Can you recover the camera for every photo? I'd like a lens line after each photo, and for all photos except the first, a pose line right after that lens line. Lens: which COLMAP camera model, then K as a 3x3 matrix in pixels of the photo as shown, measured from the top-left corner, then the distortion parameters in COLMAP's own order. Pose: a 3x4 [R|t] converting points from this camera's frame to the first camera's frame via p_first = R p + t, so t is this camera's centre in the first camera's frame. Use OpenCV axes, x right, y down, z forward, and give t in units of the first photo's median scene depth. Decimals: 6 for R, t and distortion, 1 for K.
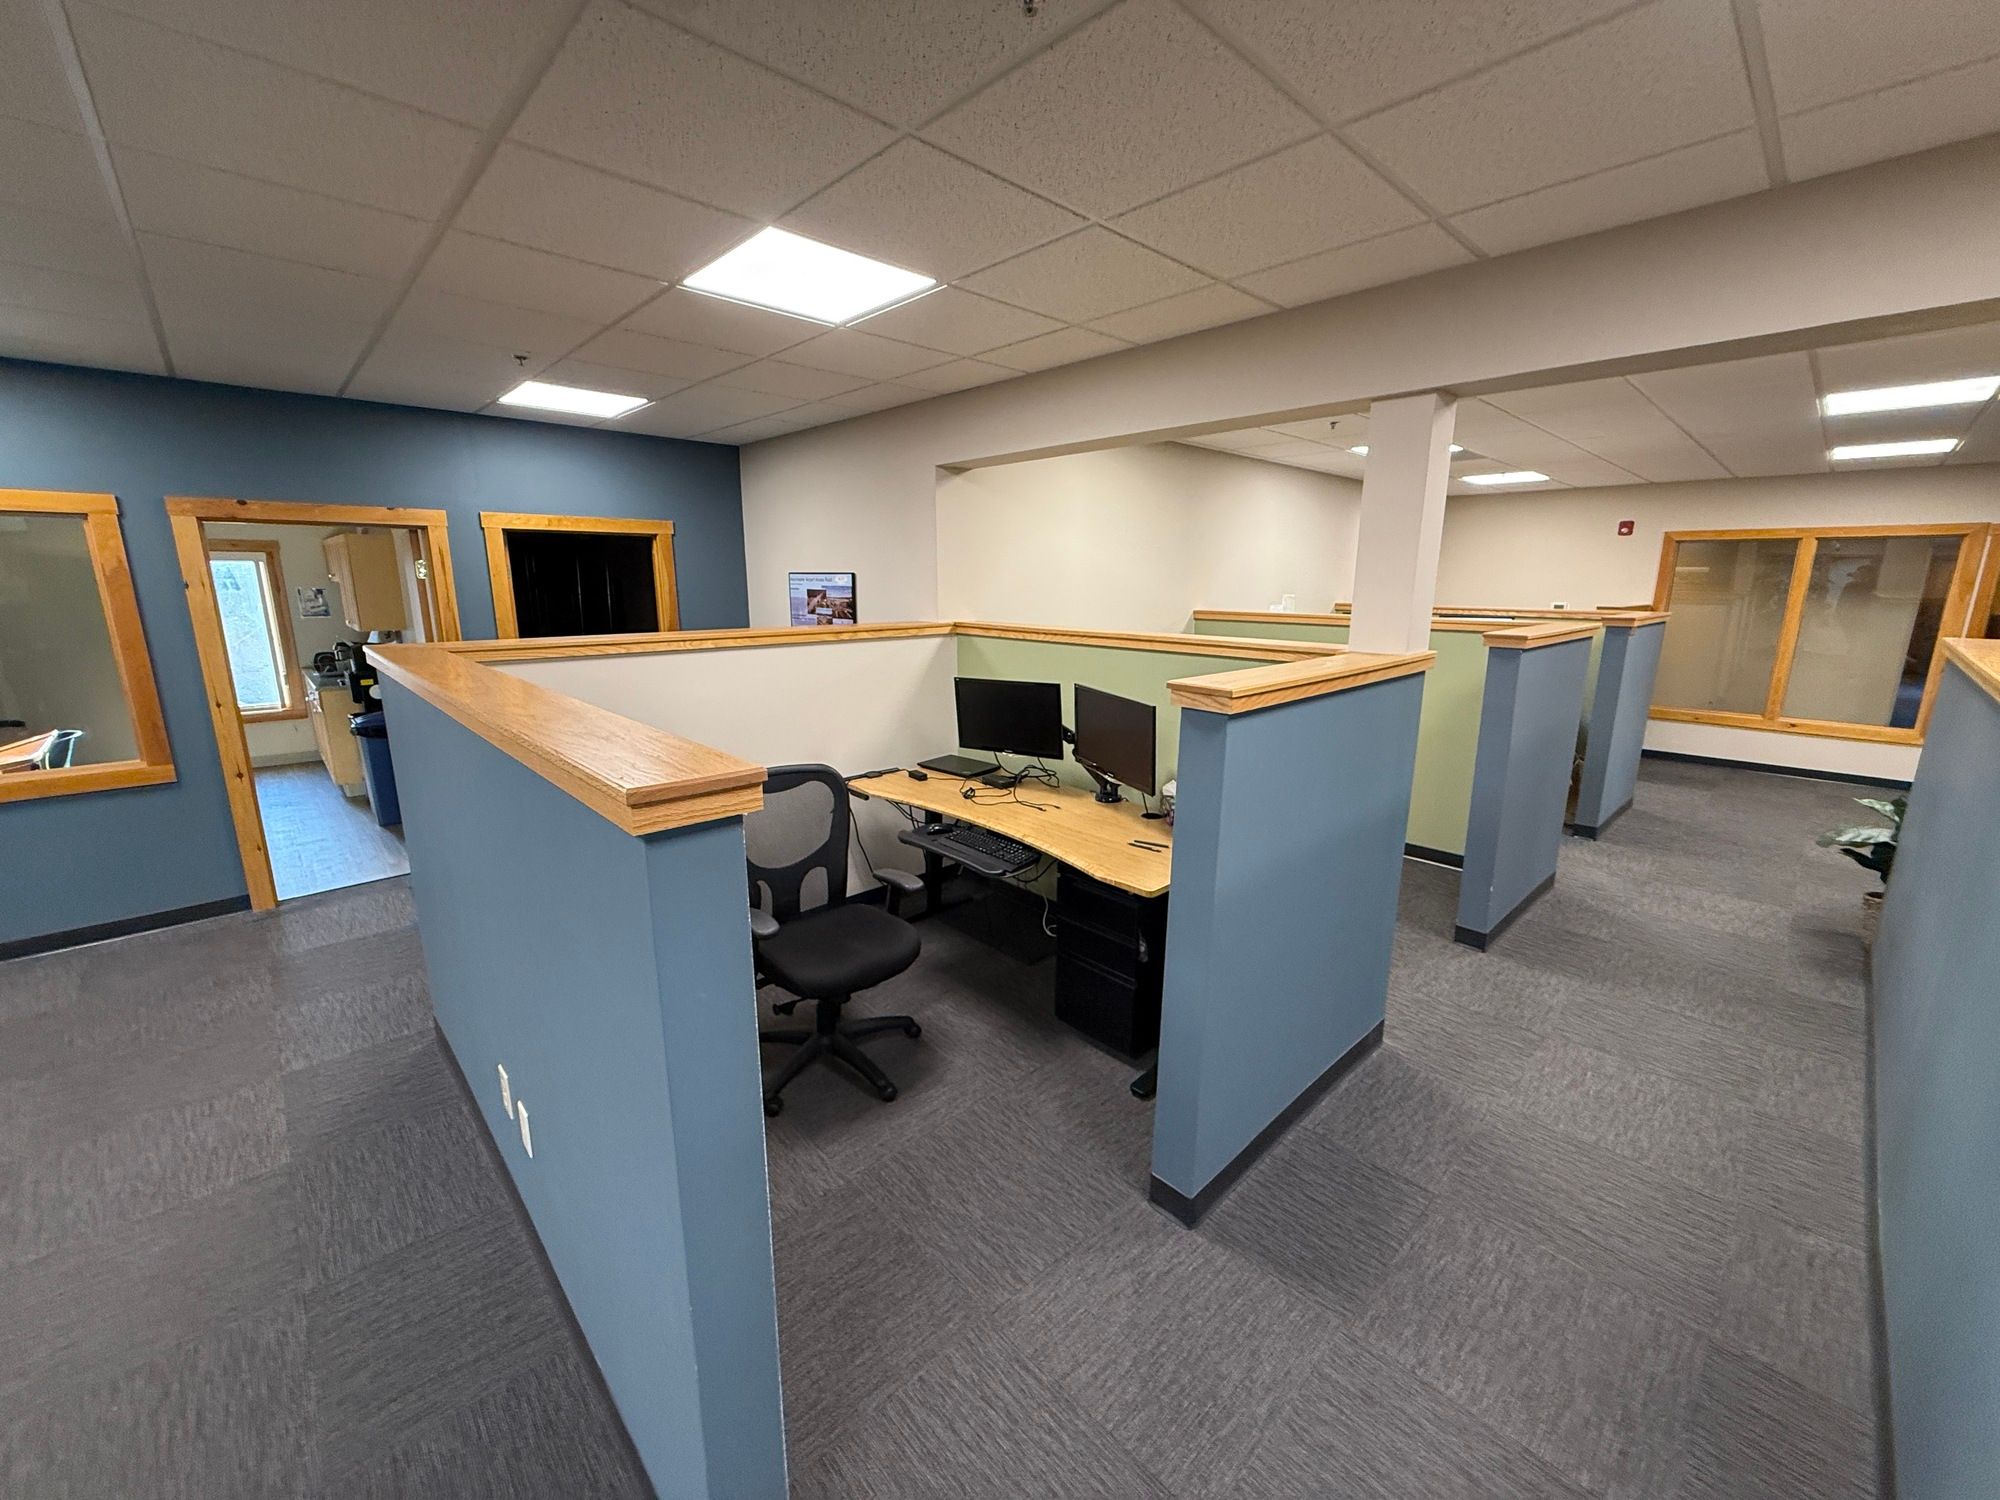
lens RADIAL K [[794.1, 0, 996.6], [0, 794.1, 749.8], [0, 0, 1]] dist [0.009018, -0.000122]
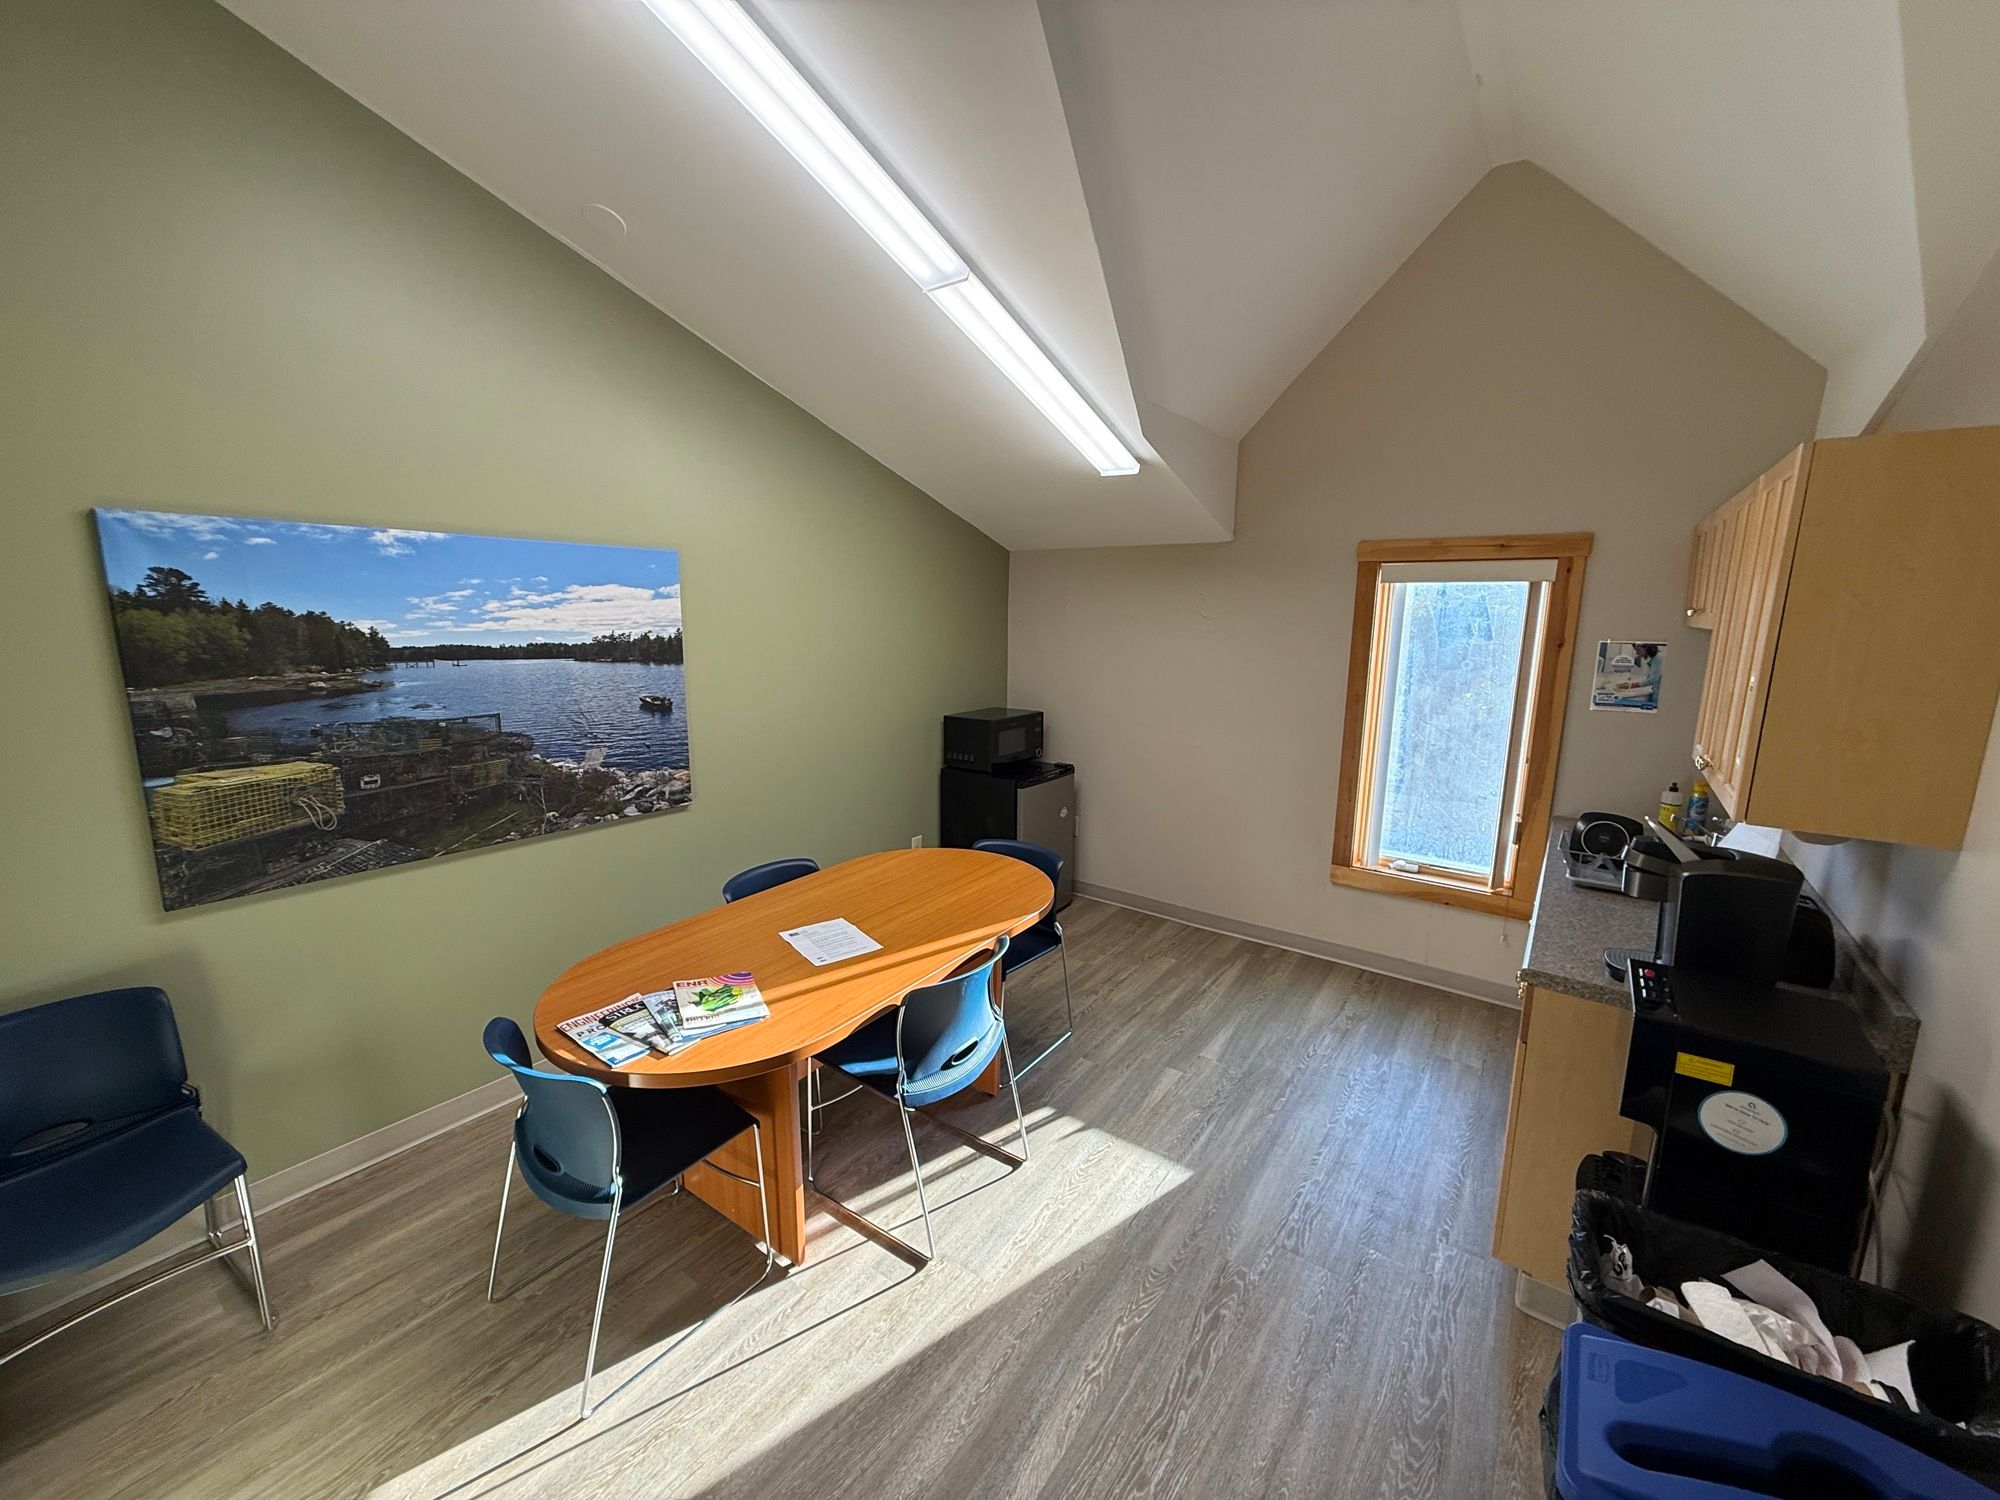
lens RADIAL K [[794.1, 0, 996.2], [0, 794.1, 755.2], [0, 0, 1]] dist [0.009018, -0.000122]
pose [[0.182478, 0.173945, -0.967701, -0.510043], [-0.225341, 0.965427, 0.131044, -0.126140], [0.957039, 0.194150, 0.215366, 0.610490]]
